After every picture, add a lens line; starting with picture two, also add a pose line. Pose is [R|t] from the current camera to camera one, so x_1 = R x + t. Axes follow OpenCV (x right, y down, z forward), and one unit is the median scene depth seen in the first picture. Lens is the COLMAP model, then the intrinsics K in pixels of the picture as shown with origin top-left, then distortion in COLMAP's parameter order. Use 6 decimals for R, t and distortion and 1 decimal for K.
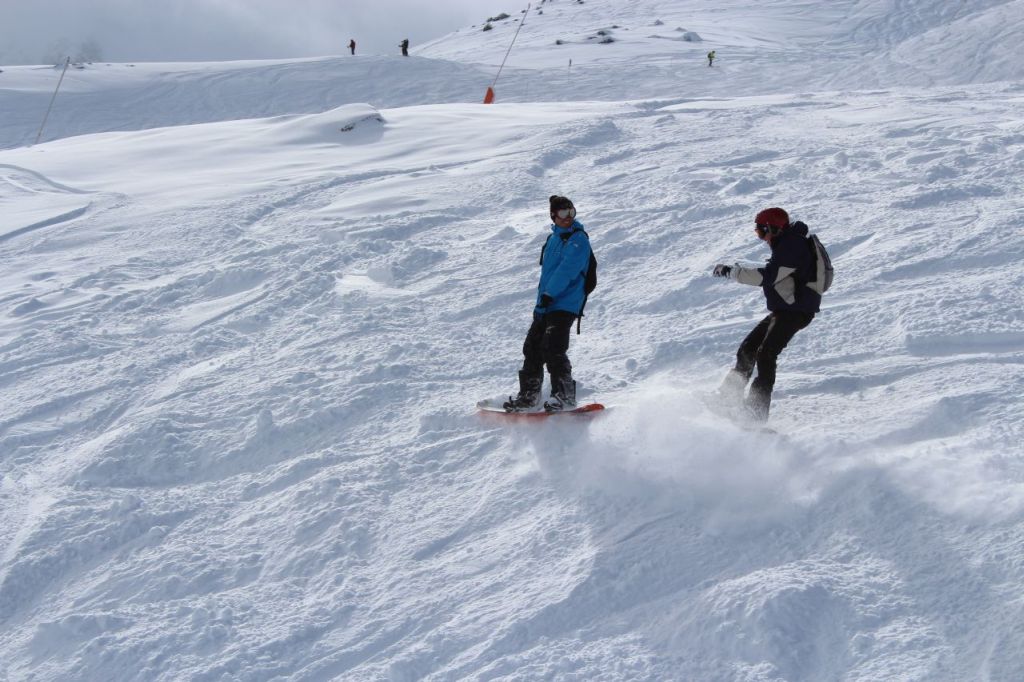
lens RADIAL K [[2453.3, 0, 510.9], [0, 2453.3, 341.7], [0, 0, 1]] dist [0.128440, 0.000000]
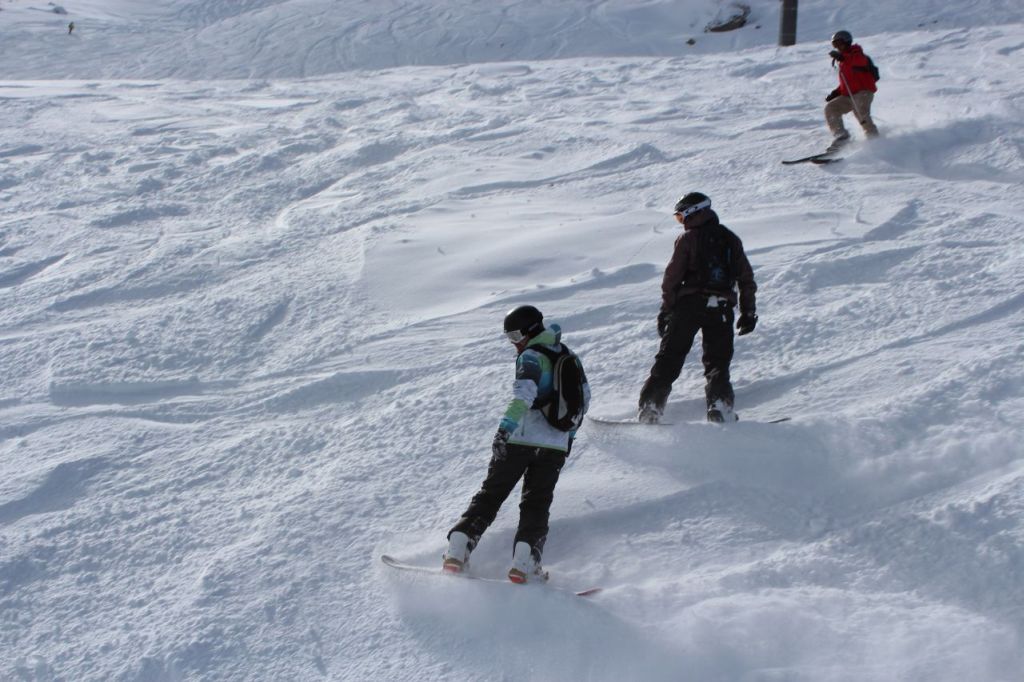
lens RADIAL K [[1689.4, 0, 513.1], [0, 1689.4, 341.1], [0, 0, 1]] dist [0.044592, 0.000000]
pose [[0.947360, -0.011568, 0.319961, 0.098720], [-0.010111, 0.997768, 0.066009, -0.062939], [-0.320011, -0.065770, 0.945128, 0.190848]]
